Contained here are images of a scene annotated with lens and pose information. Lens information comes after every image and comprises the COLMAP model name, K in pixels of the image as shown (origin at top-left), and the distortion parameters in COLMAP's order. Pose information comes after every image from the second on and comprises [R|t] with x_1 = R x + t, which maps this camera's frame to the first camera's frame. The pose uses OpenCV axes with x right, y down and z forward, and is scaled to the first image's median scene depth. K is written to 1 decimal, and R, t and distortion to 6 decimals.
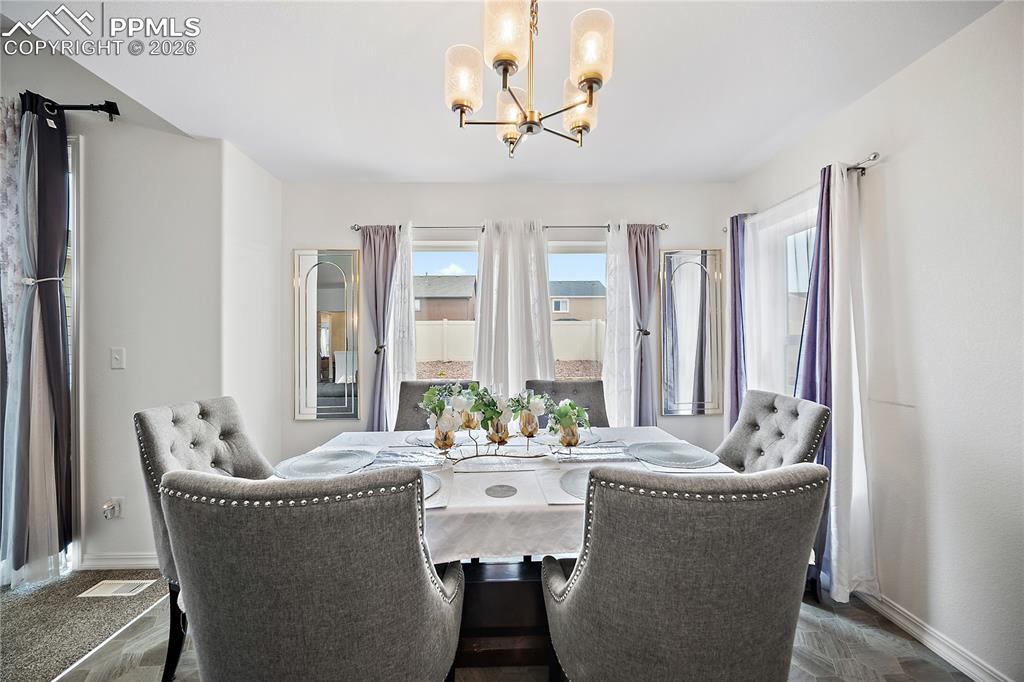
lens RADIAL K [[400.7, 0, 514.5], [0, 400.7, 335.0], [0, 0, 1]] dist [0.003321, 0.000059]
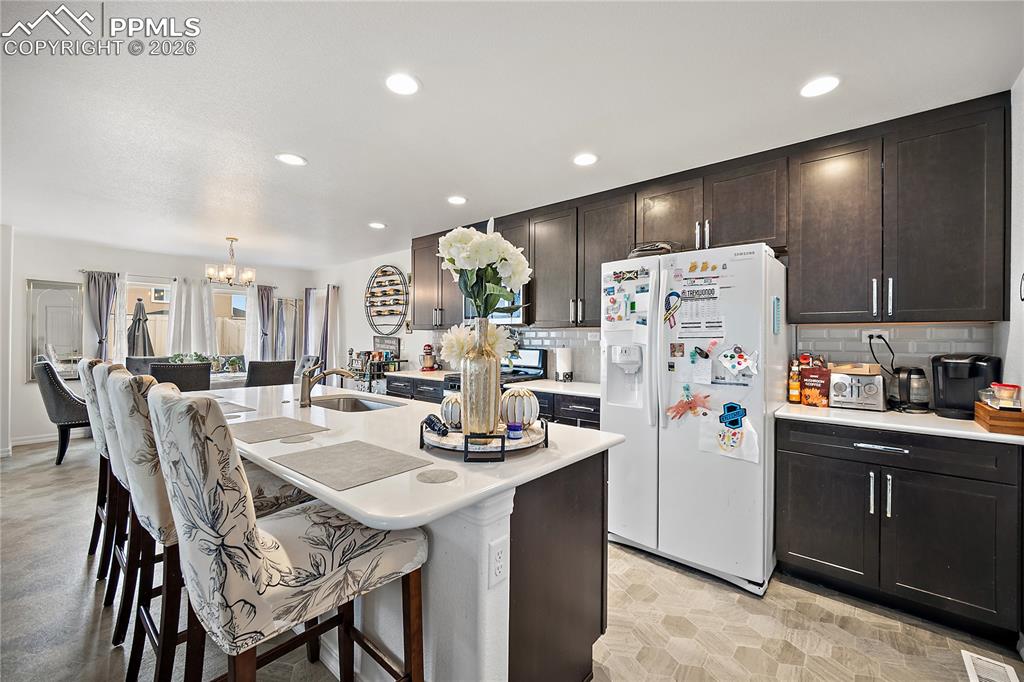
lens RADIAL K [[408.3, 0, 506.7], [0, 408.3, 336.3], [0, 0, 1]] dist [-0.002476, -0.000173]
pose [[0.676367, 0.015488, 0.736402, -0.454273], [-0.021381, 0.999770, -0.001390, -0.020911], [-0.736254, -0.014805, 0.676543, -1.578617]]
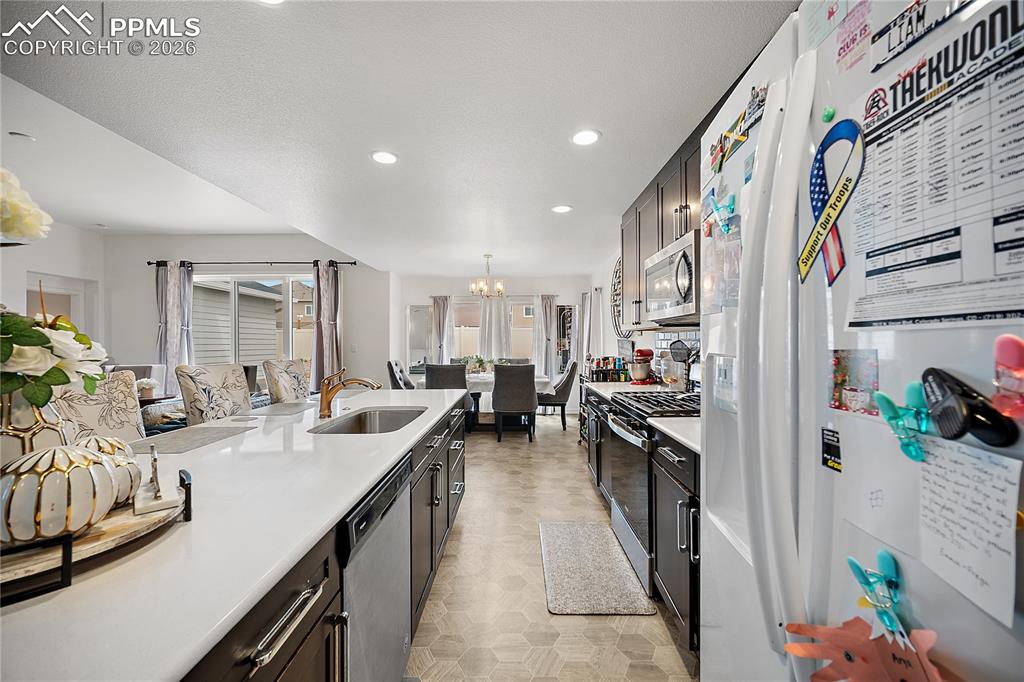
lens RADIAL K [[401.8, 0, 512.0], [0, 401.8, 341.0], [0, 0, 1]] dist [-0.000740, -0.000090]
pose [[0.998852, 0.000232, -0.047909, 0.220769], [0.000222, 0.999955, 0.009459, -0.020595], [0.047909, -0.009458, 0.998807, -1.463943]]
